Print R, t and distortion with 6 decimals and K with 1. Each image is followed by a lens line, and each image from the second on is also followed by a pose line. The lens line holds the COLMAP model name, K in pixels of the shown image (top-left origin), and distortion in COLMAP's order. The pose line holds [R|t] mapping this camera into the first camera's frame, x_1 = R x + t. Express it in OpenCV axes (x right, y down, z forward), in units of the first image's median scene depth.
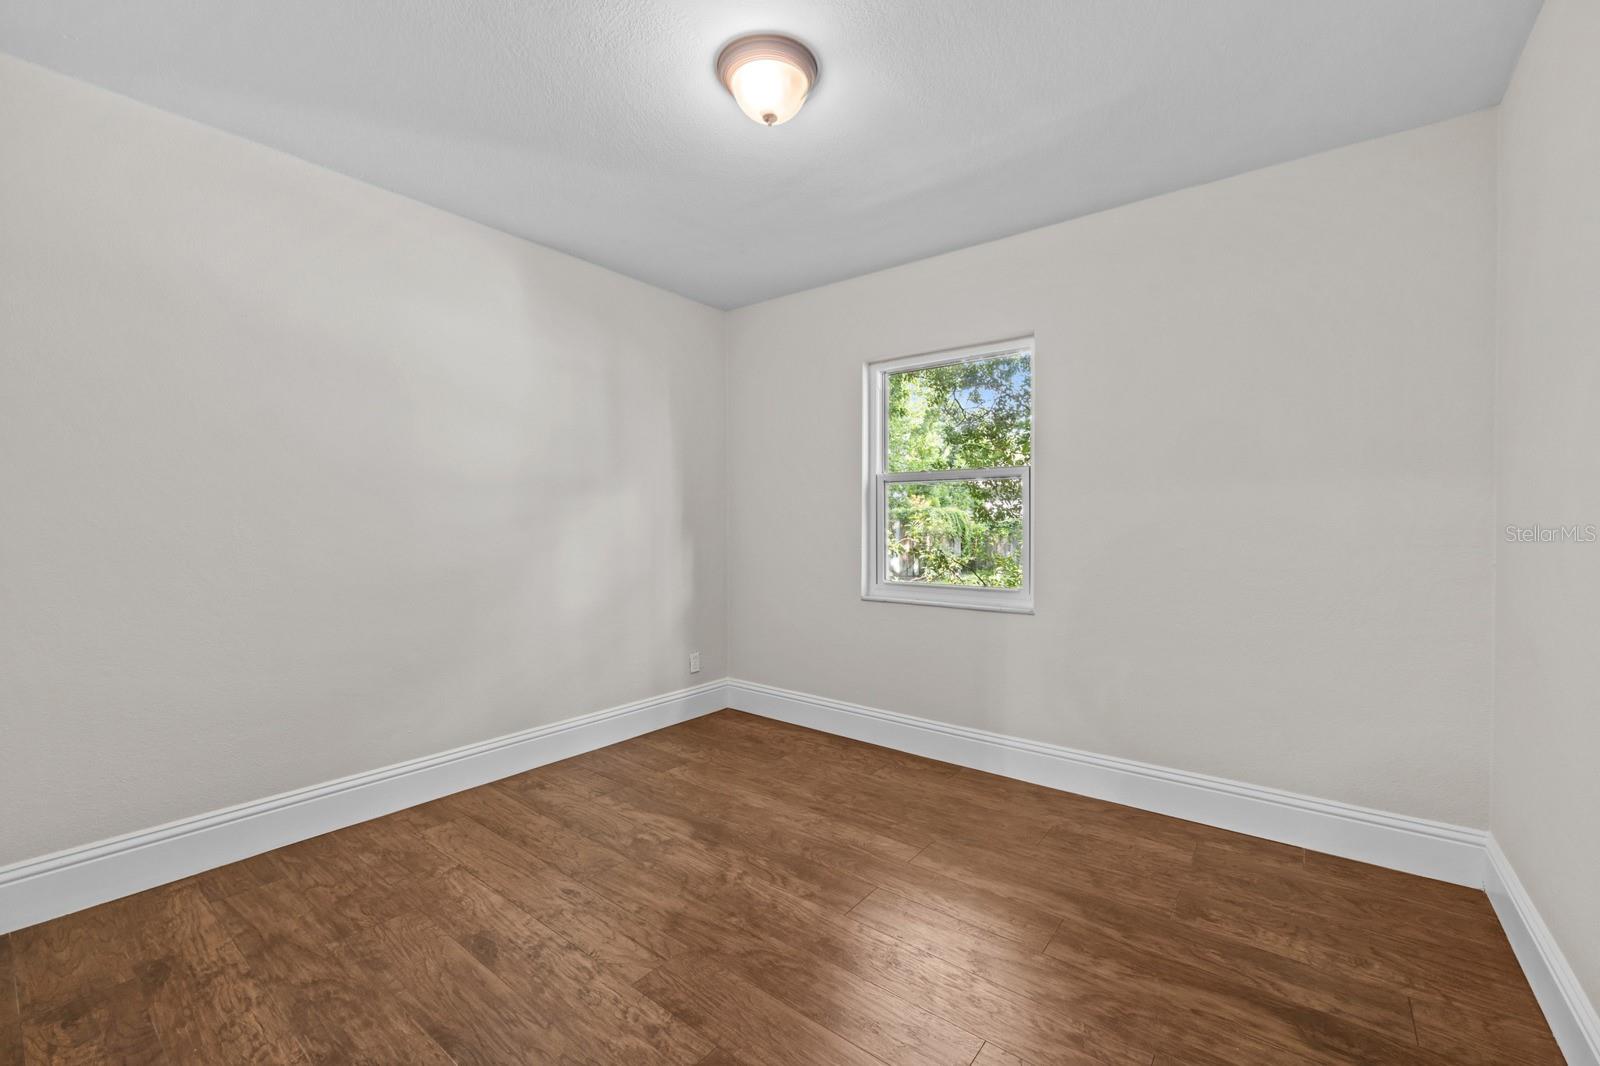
lens RADIAL K [[662.2, 0, 796.1], [0, 662.2, 517.0], [0, 0, 1]] dist [0.001712, 0.000299]
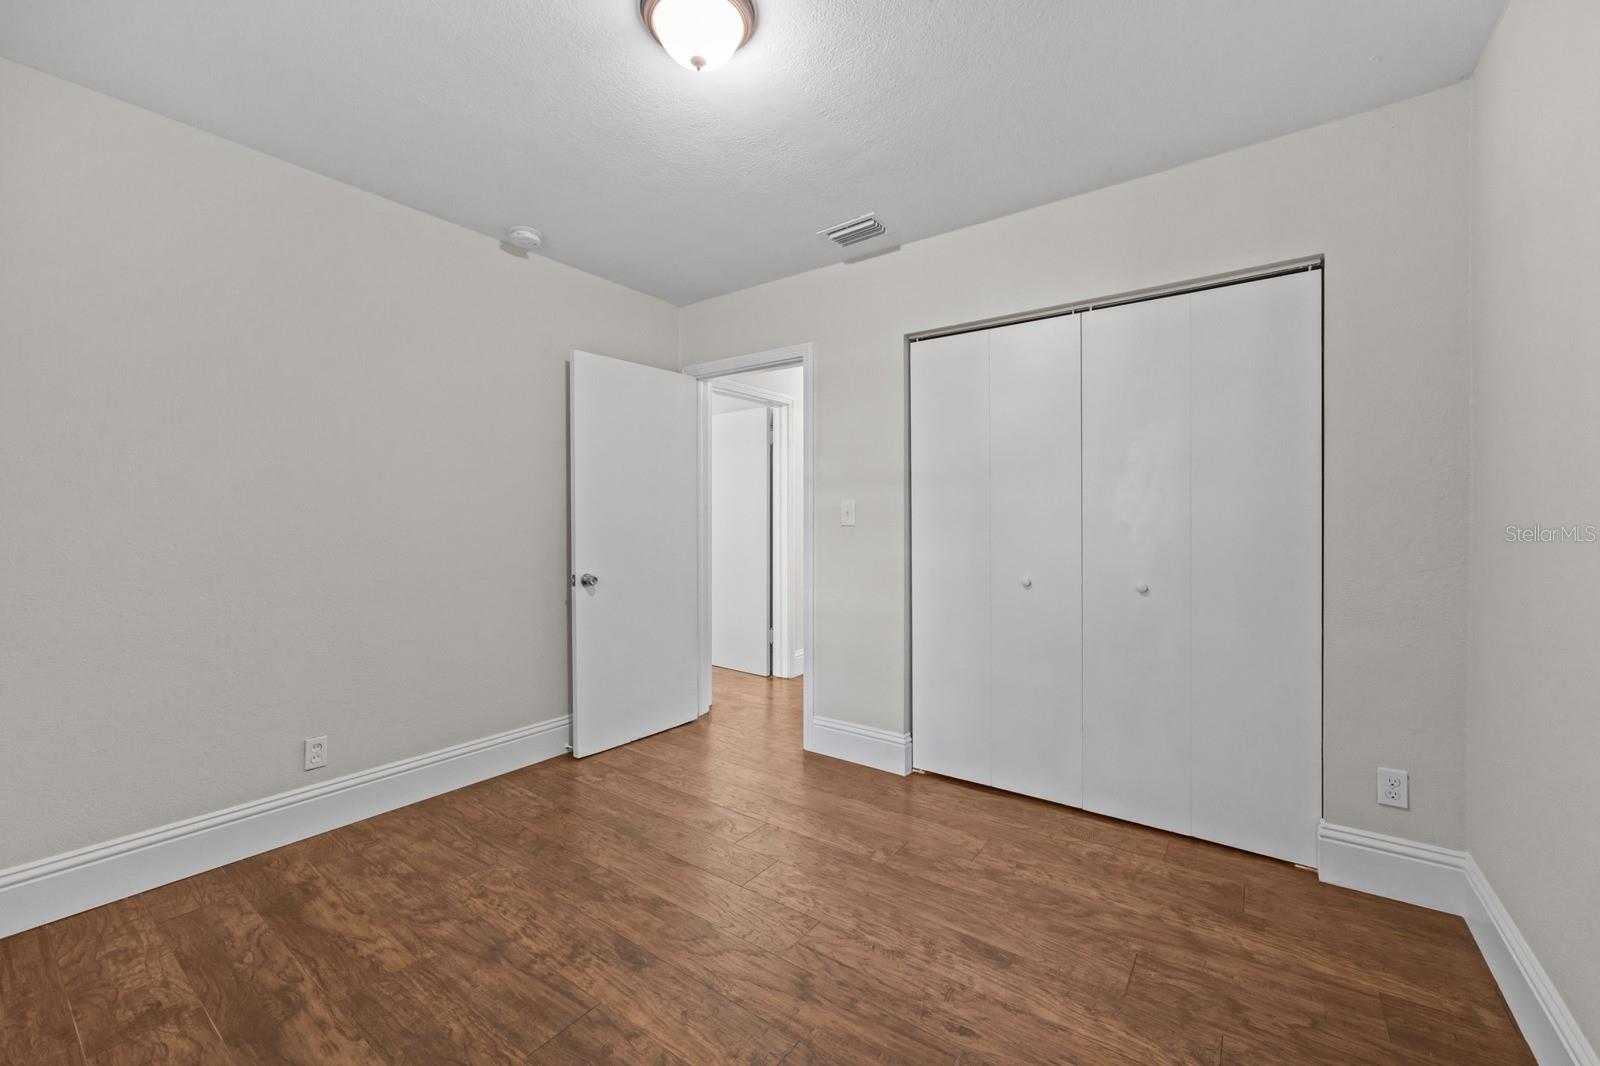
lens RADIAL K [[662.2, 0, 796.1], [0, 662.2, 517.0], [0, 0, 1]] dist [0.001712, 0.000299]
pose [[-0.999454, -0.002252, -0.032951, -0.153840], [-0.001946, 0.999955, -0.009315, 0.007592], [0.032970, -0.009246, -0.999414, 2.006608]]
